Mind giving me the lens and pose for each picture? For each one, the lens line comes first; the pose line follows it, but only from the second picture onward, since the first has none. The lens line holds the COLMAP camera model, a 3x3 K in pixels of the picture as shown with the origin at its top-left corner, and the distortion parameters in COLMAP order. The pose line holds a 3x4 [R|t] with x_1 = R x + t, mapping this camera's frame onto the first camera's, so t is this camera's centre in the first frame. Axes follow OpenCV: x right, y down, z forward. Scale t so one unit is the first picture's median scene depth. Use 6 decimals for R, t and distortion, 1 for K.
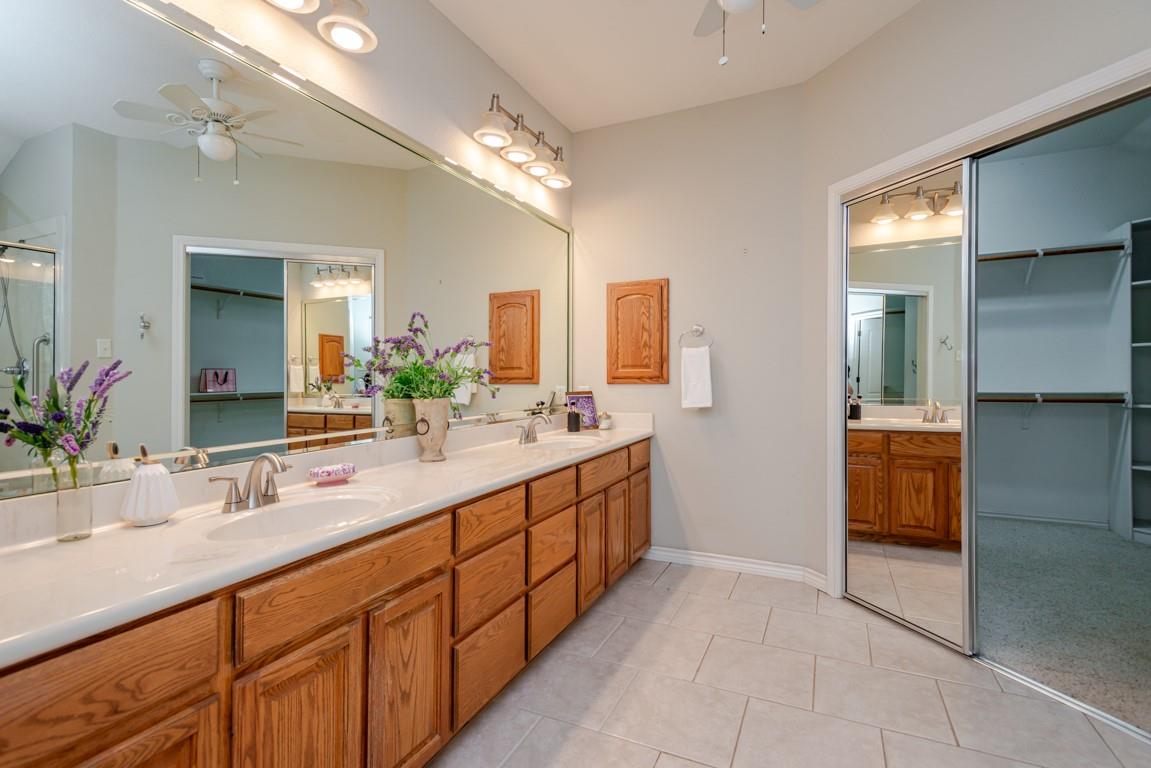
lens RADIAL K [[537.7, 0, 577.3], [0, 537.7, 375.5], [0, 0, 1]] dist [0.012952, -0.001918]
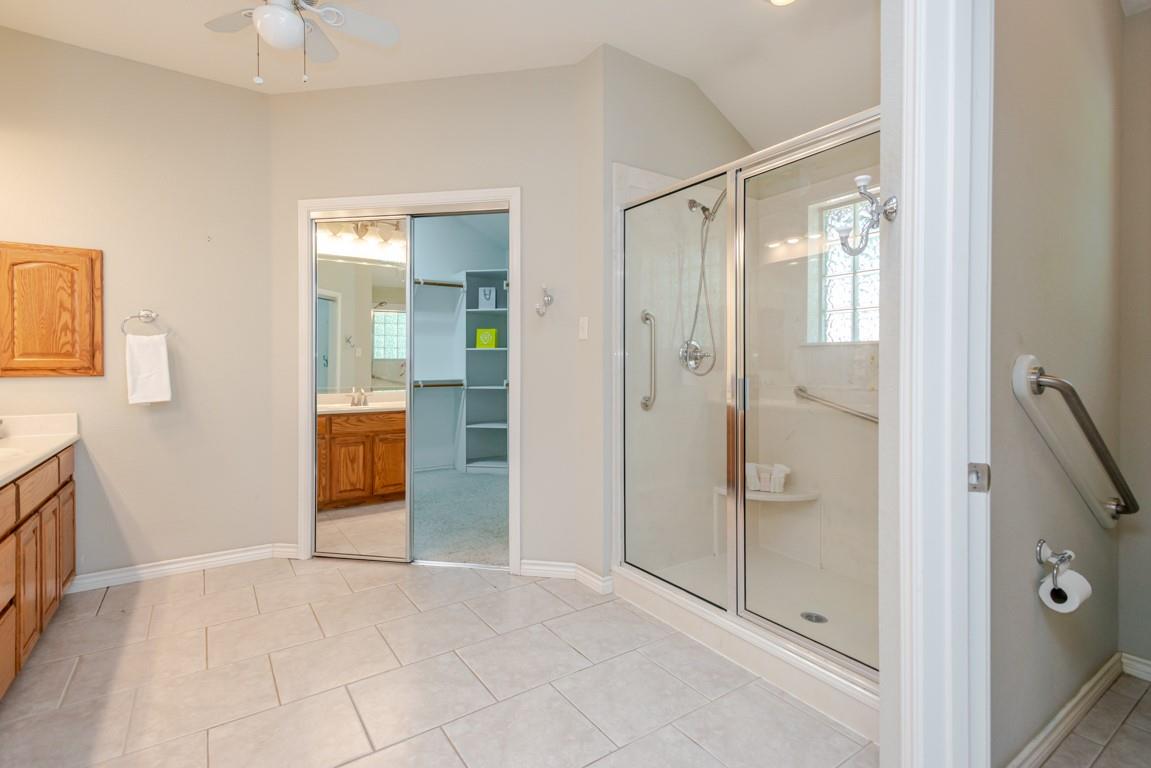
lens RADIAL K [[537.7, 0, 572.4], [0, 537.7, 375.7], [0, 0, 1]] dist [0.012952, -0.001918]
pose [[0.505831, -0.007856, 0.862597, -0.194822], [-0.004732, 0.999918, 0.011881, 0.000695], [-0.862620, -0.010091, 0.505752, -0.062423]]
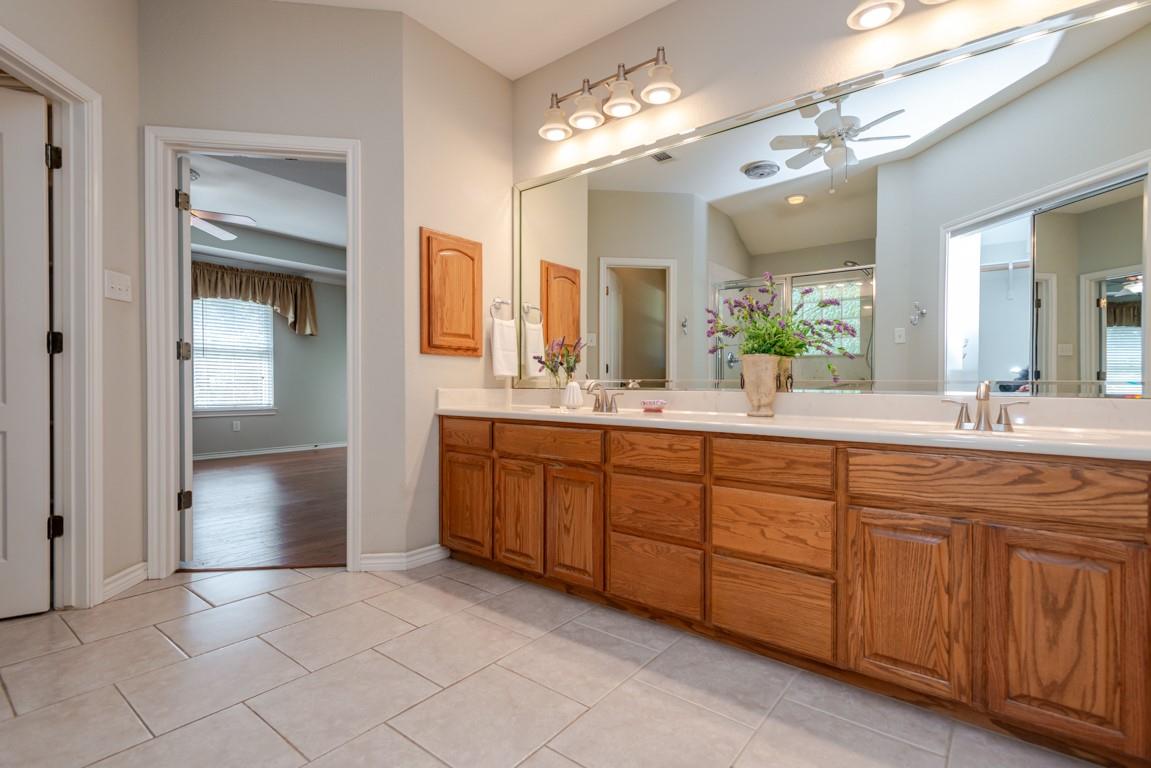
lens RADIAL K [[537.7, 0, 578.4], [0, 537.7, 383.0], [0, 0, 1]] dist [0.012952, -0.001918]
pose [[-0.221402, 0.006225, -0.975163, 0.546383], [-0.005520, 0.999956, 0.007636, 0.059341], [0.975167, 0.007073, -0.221358, 0.599927]]
